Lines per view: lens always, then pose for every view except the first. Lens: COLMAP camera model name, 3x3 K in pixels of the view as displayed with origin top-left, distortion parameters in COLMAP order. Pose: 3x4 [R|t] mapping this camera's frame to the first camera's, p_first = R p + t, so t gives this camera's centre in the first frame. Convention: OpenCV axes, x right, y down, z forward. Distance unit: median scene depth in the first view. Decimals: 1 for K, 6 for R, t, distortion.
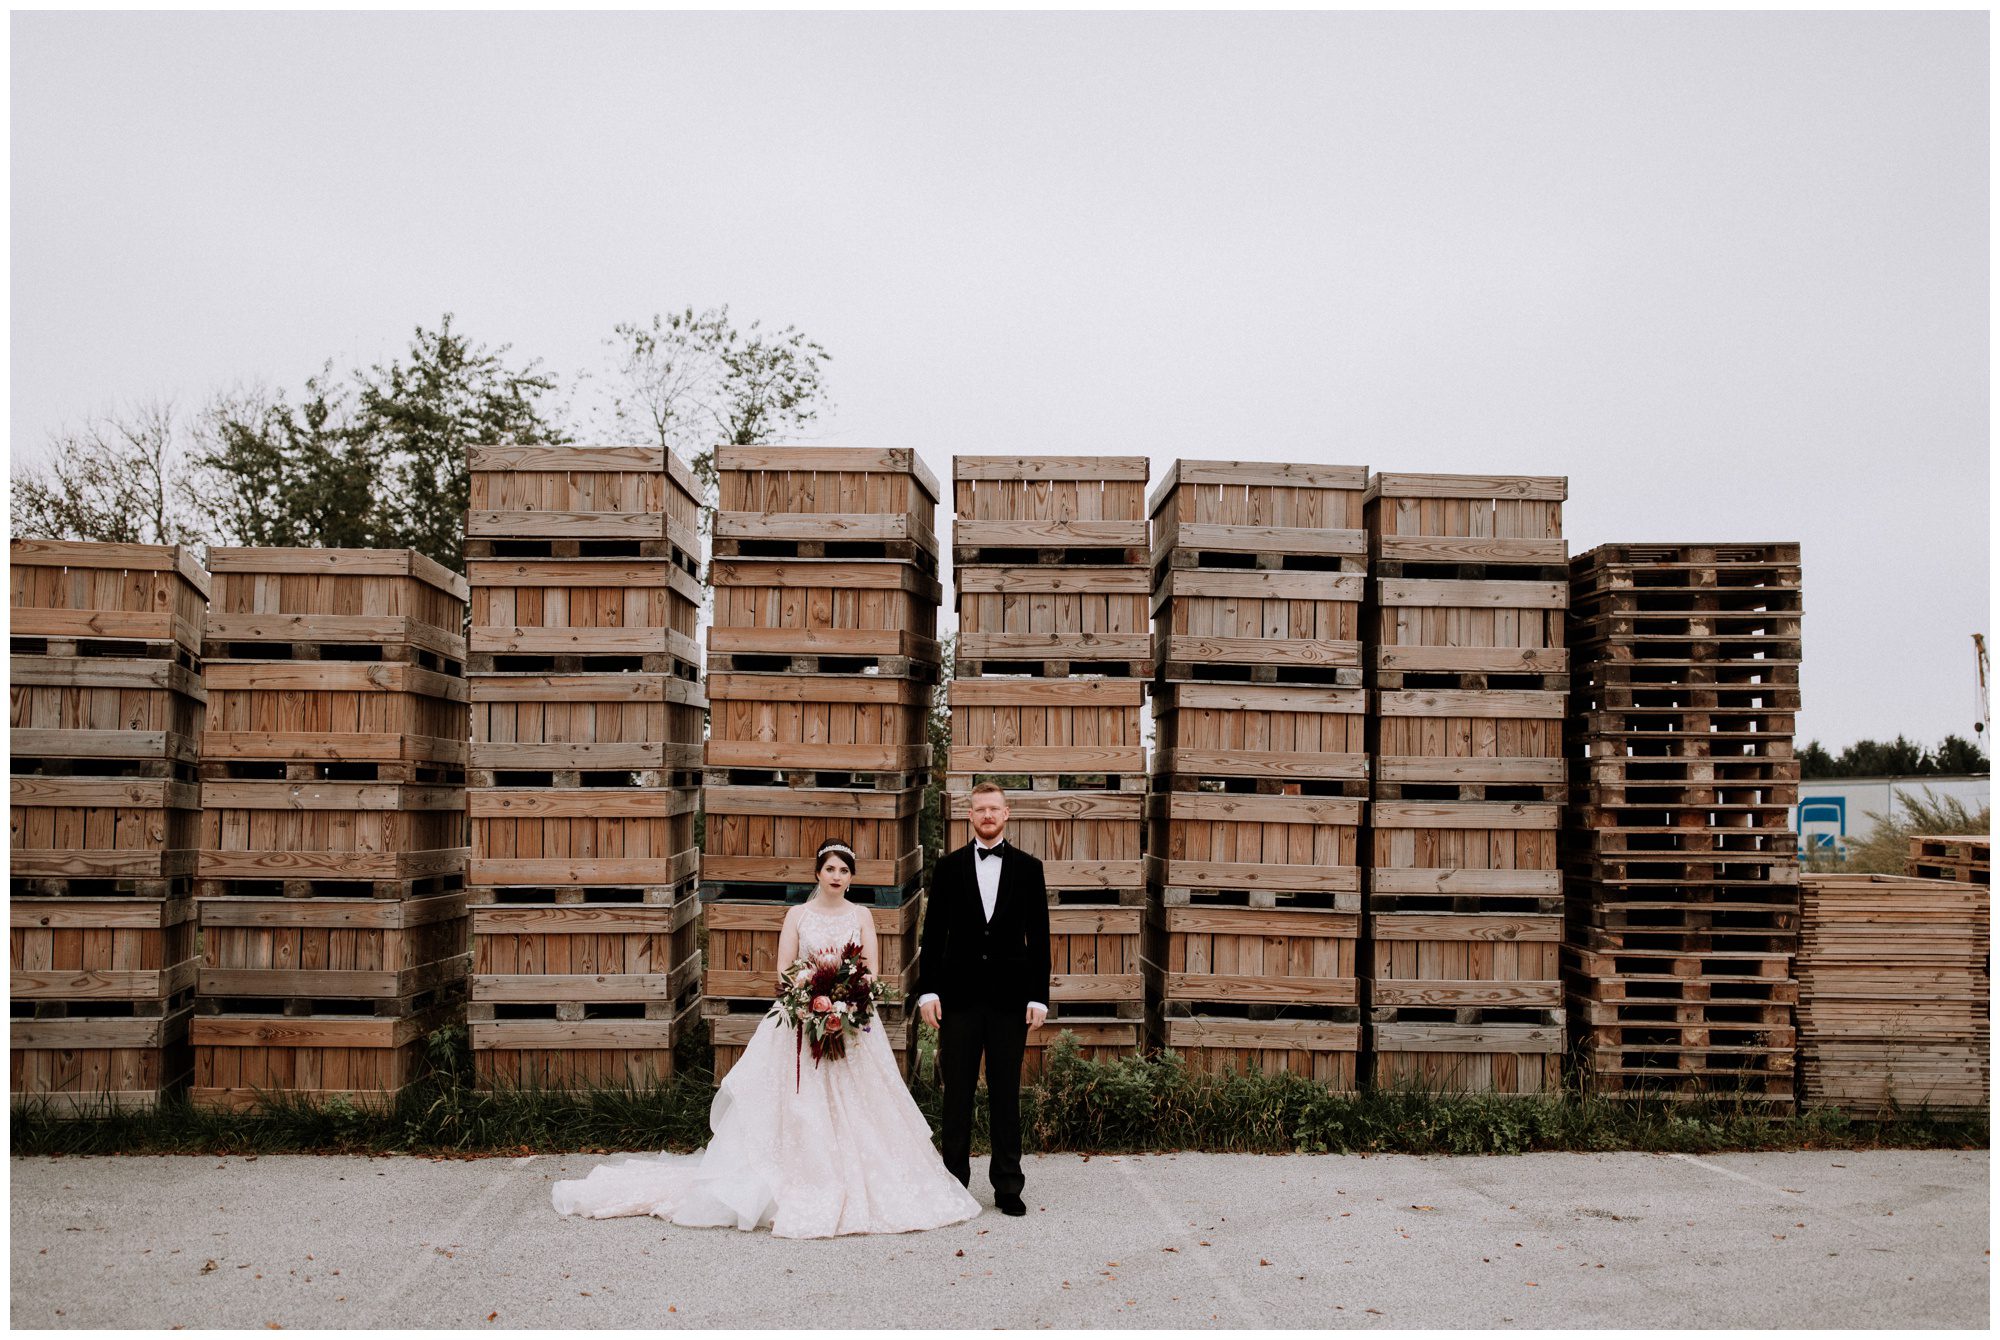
lens RADIAL K [[1902.7, 0, 1000.0], [0, 1902.7, 670.0], [0, 0, 1]] dist [0.003384, -0.015611]
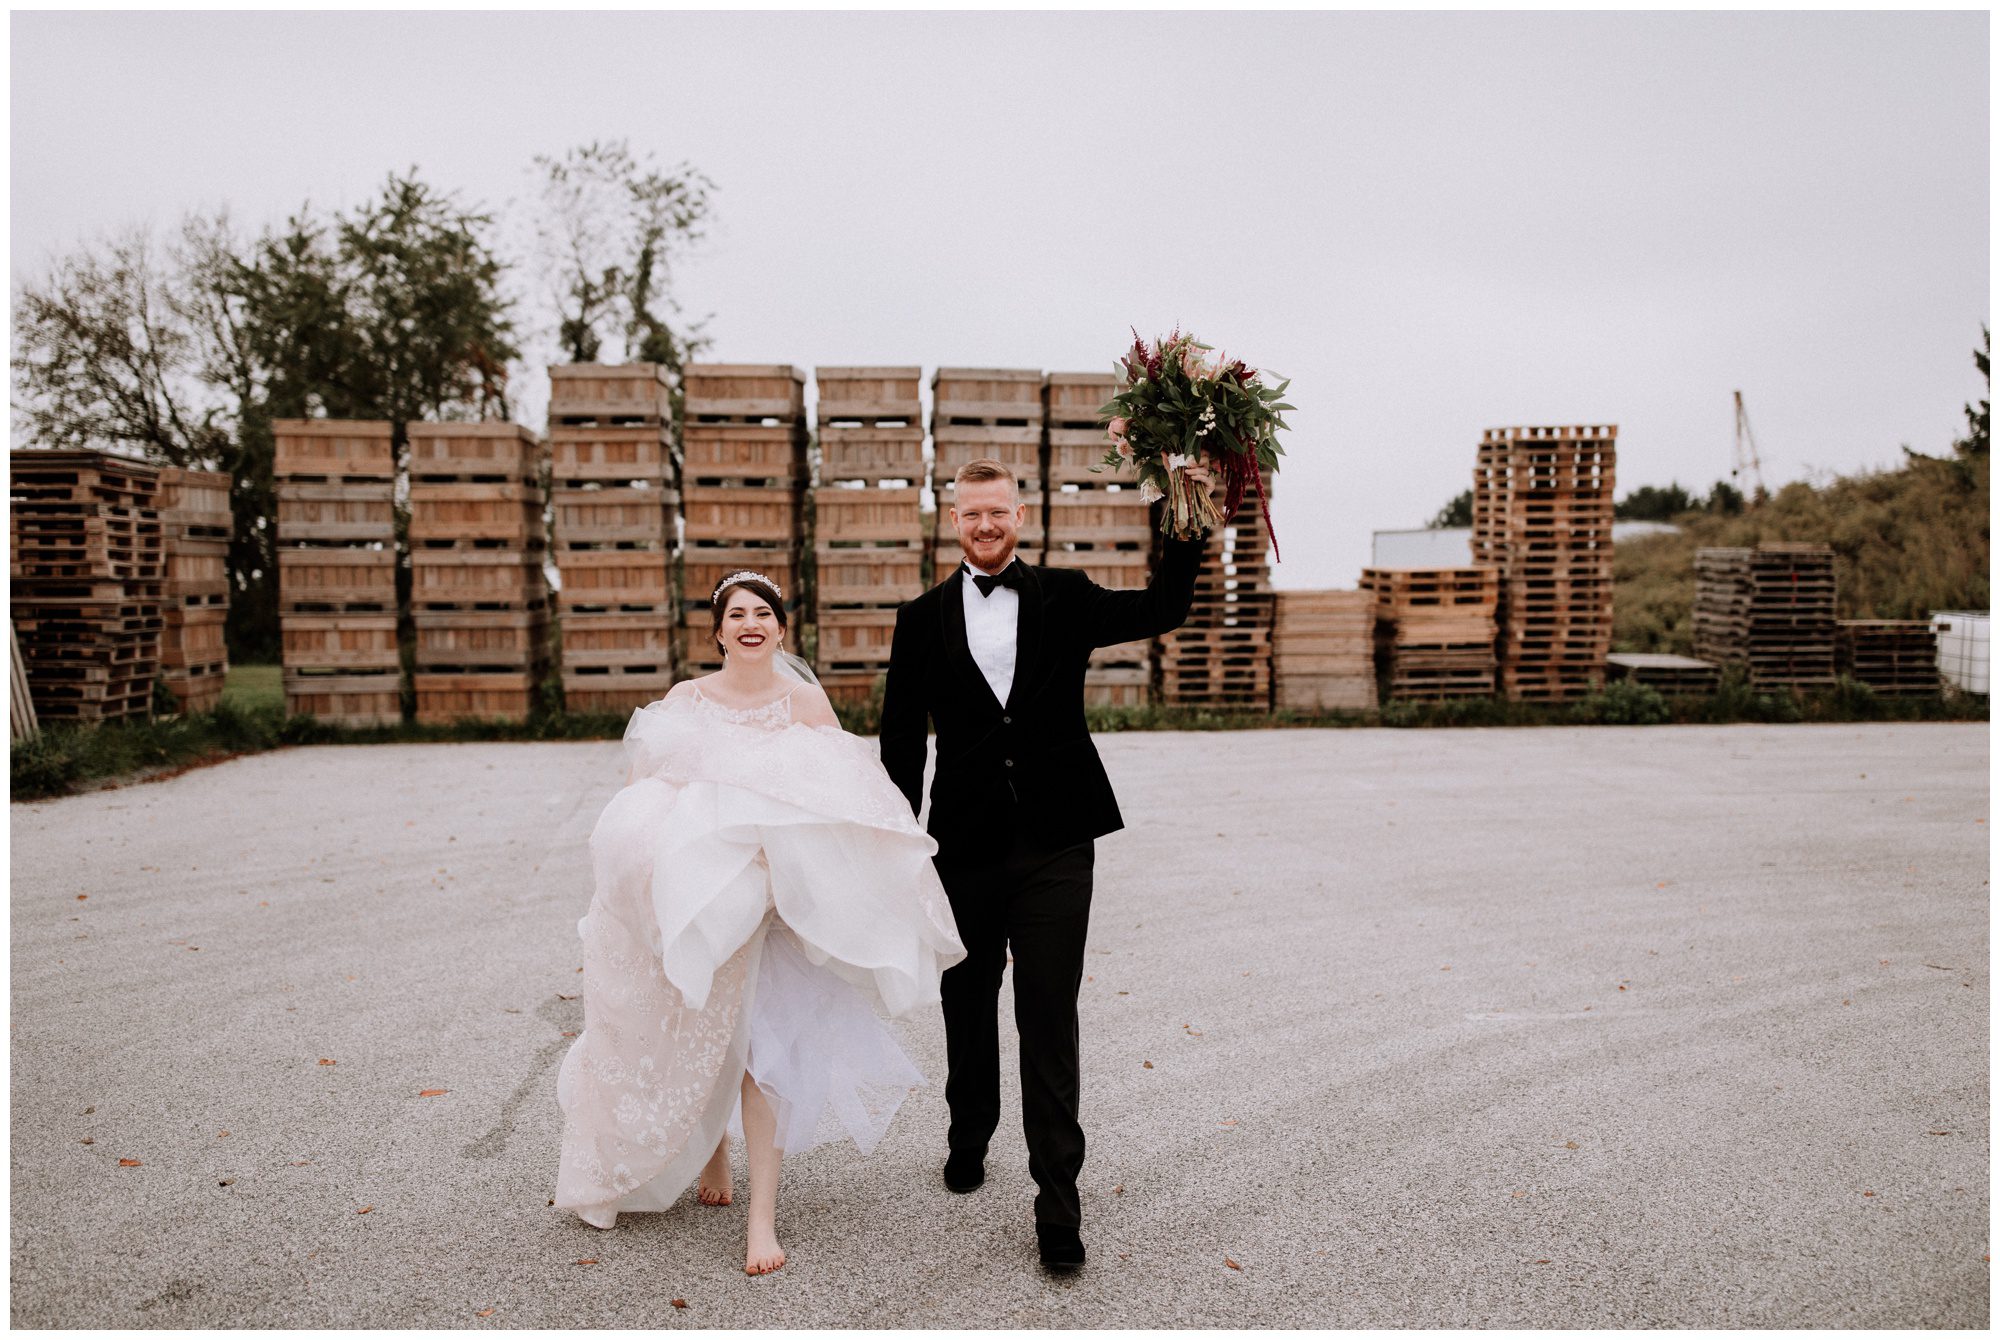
lens RADIAL K [[1902.7, 0, 1000.0], [0, 1902.7, 670.0], [0, 0, 1]] dist [0.003384, -0.015611]
pose [[0.997941, -0.018320, 0.061469, 0.035164], [0.010068, 0.991202, 0.131974, -0.062565], [-0.063346, -0.131084, 0.989345, -0.852401]]
